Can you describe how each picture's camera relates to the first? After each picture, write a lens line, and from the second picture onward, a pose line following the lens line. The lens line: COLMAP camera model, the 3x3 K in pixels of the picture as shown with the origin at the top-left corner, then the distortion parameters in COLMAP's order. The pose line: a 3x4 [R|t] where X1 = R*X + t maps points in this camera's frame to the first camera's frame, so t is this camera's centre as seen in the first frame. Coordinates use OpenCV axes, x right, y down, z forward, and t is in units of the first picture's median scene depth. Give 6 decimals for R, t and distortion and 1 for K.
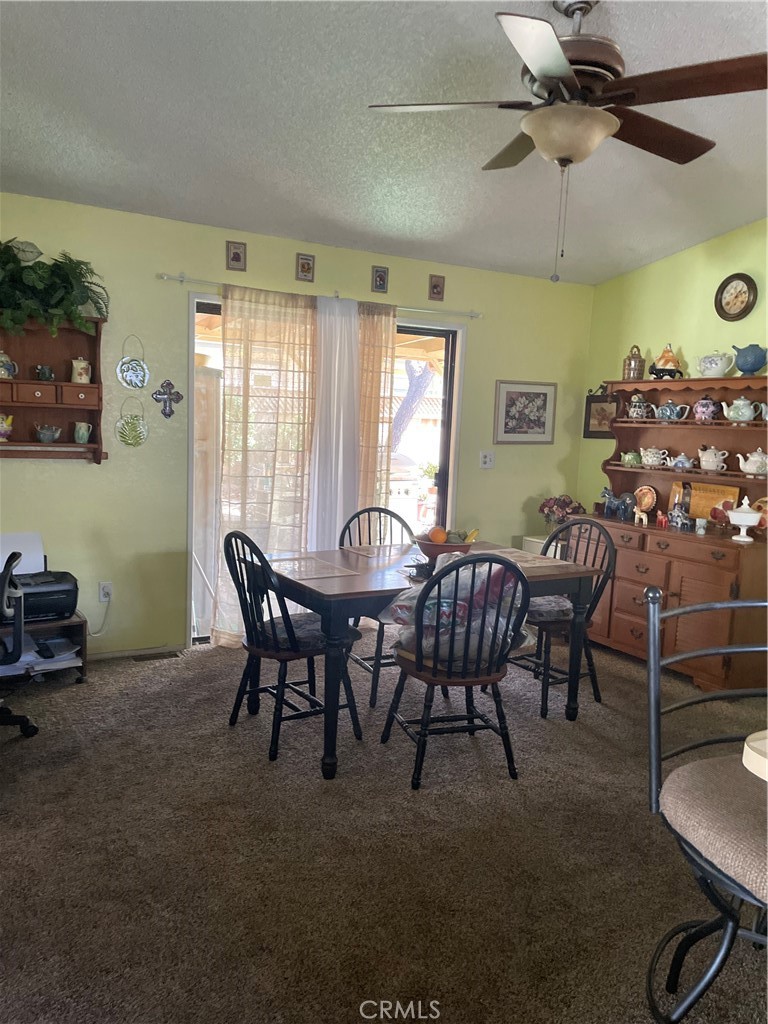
lens RADIAL K [[784.3, 0, 383.9], [0, 784.3, 534.4], [0, 0, 1]] dist [0.120464, -0.006037]
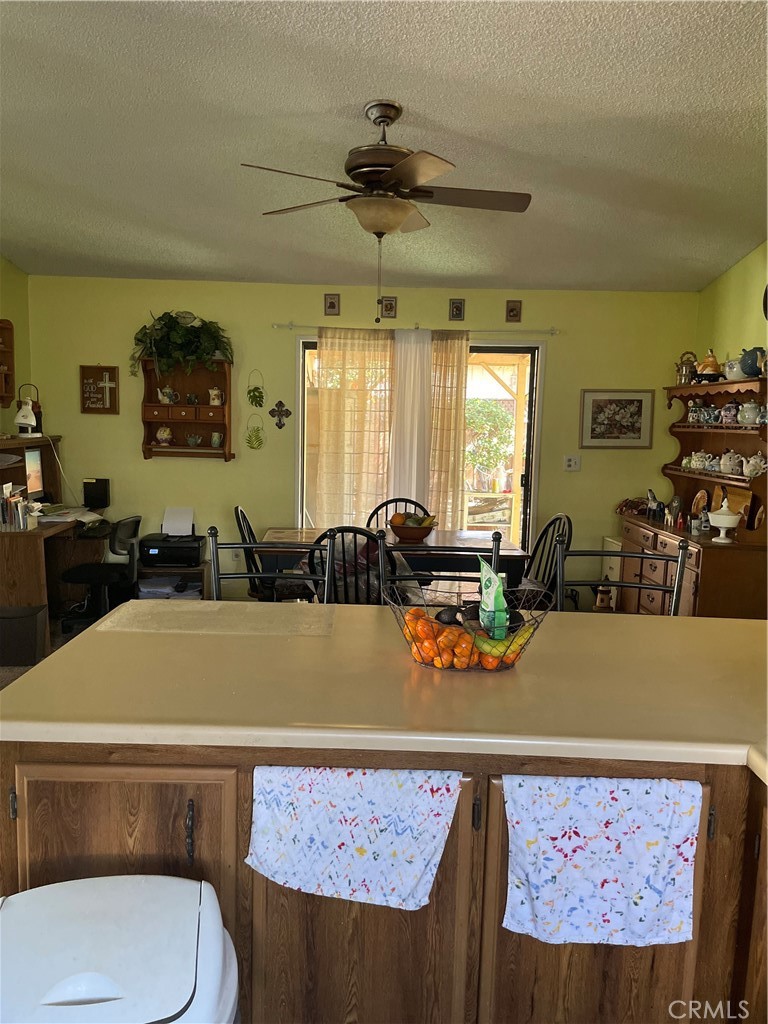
lens RADIAL K [[784.3, 0, 383.9], [0, 784.3, 534.4], [0, 0, 1]] dist [0.120464, -0.006037]
pose [[0.877319, 0.052899, -0.476984, 0.509587], [-0.060381, 0.998175, -0.000360, 0.022209], [0.476095, 0.029117, 0.878912, -0.087006]]
